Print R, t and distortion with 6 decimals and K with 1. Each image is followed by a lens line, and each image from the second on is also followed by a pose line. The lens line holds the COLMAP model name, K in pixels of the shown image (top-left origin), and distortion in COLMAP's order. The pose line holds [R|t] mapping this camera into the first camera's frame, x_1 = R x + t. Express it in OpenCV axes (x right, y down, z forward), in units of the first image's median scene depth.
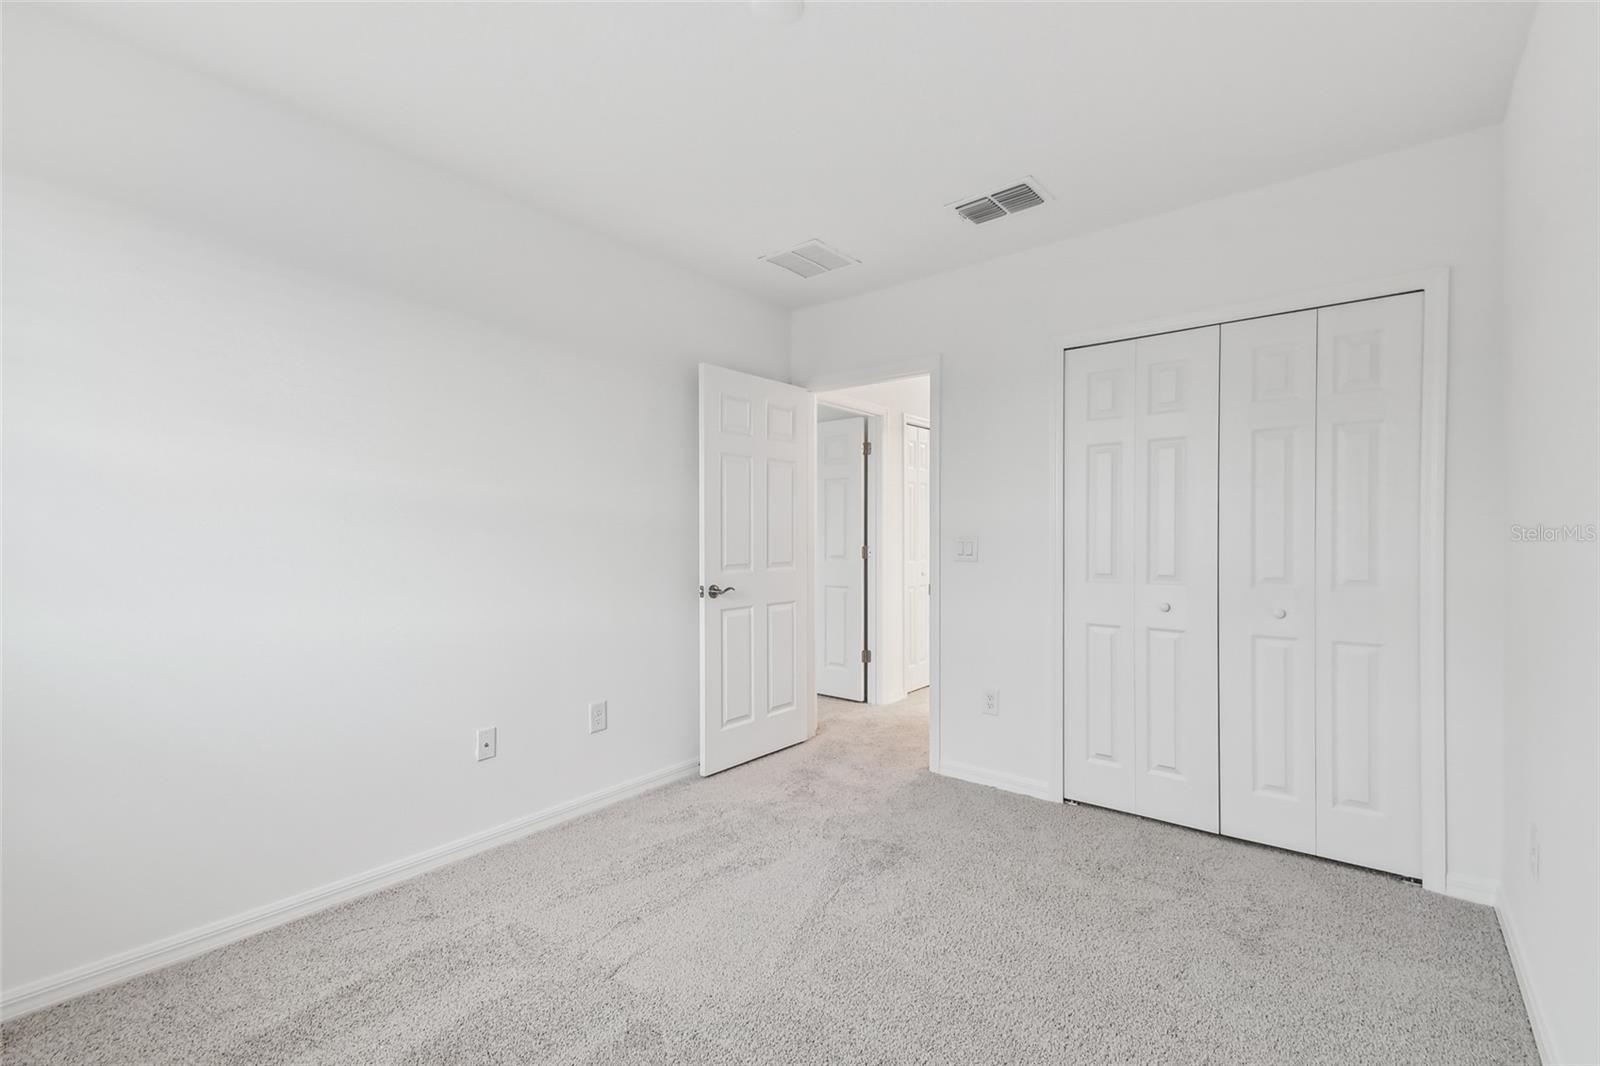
lens RADIAL K [[699.7, 0, 792.7], [0, 699.7, 536.7], [0, 0, 1]] dist [0.048214, -0.022450]
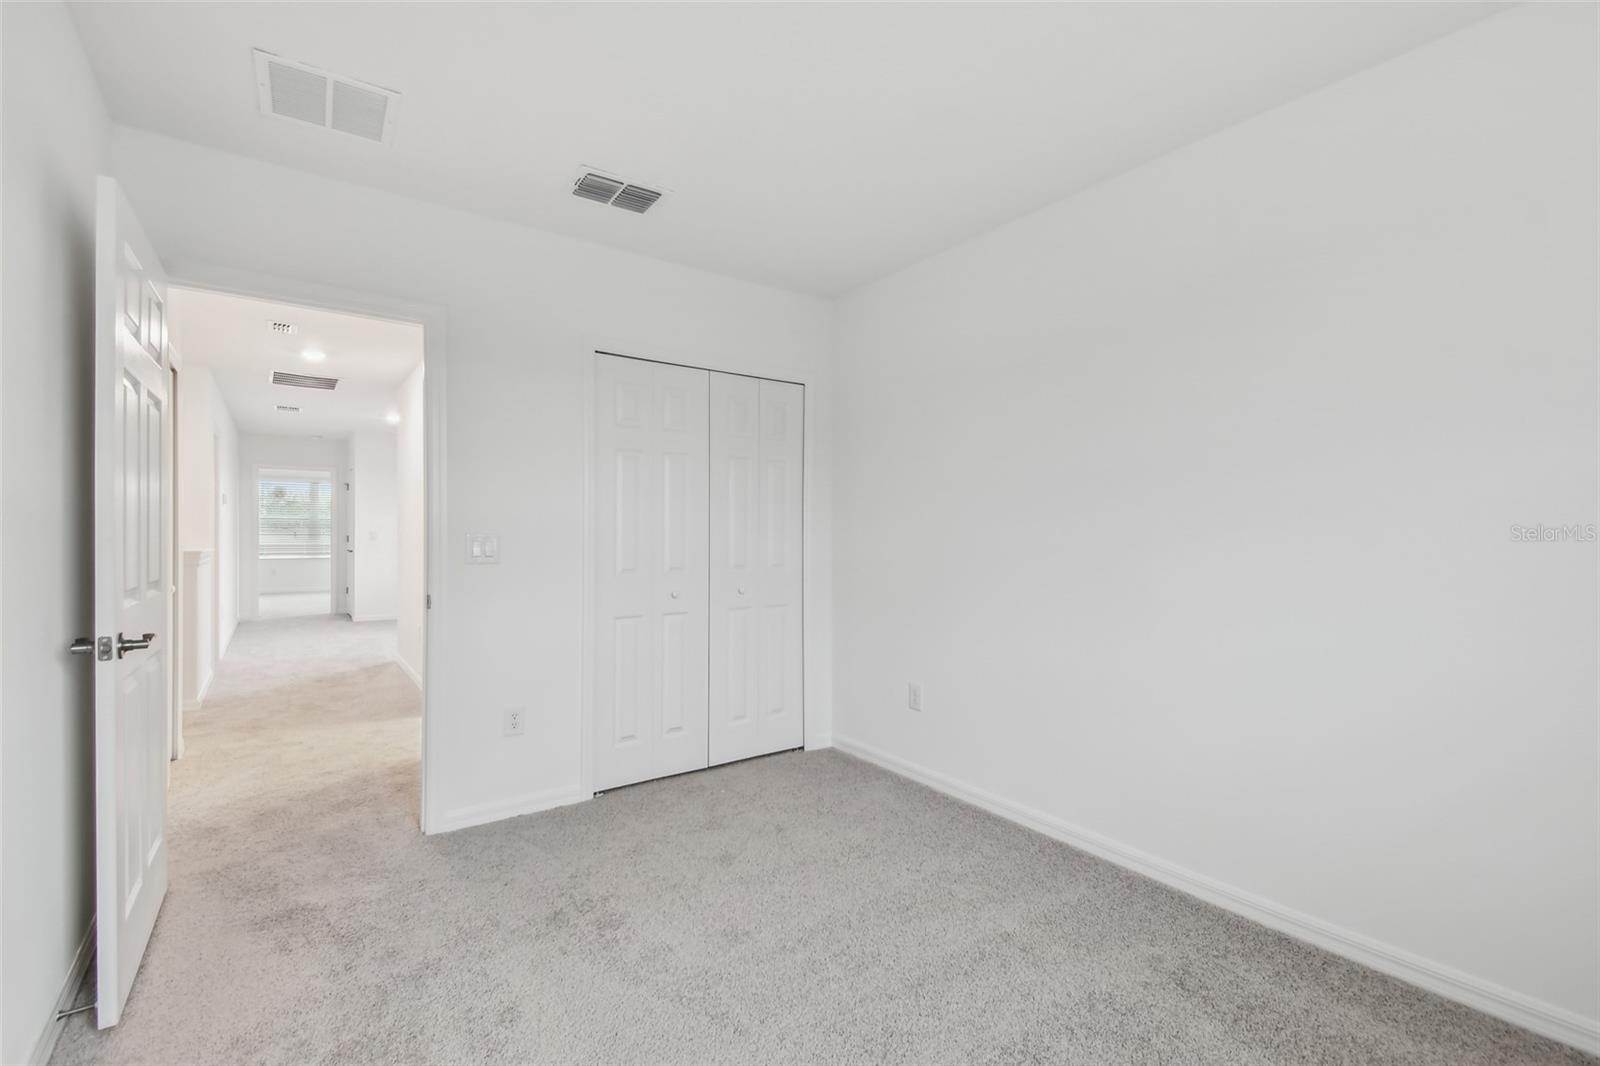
lens RADIAL K [[699.7, 0, 792.7], [0, 699.7, 536.7], [0, 0, 1]] dist [0.048214, -0.022450]
pose [[0.281025, -0.001028, 0.959700, -0.553314], [-0.001187, 0.999998, 0.001419, -0.000166], [-0.959700, -0.001538, 0.281023, 0.478690]]
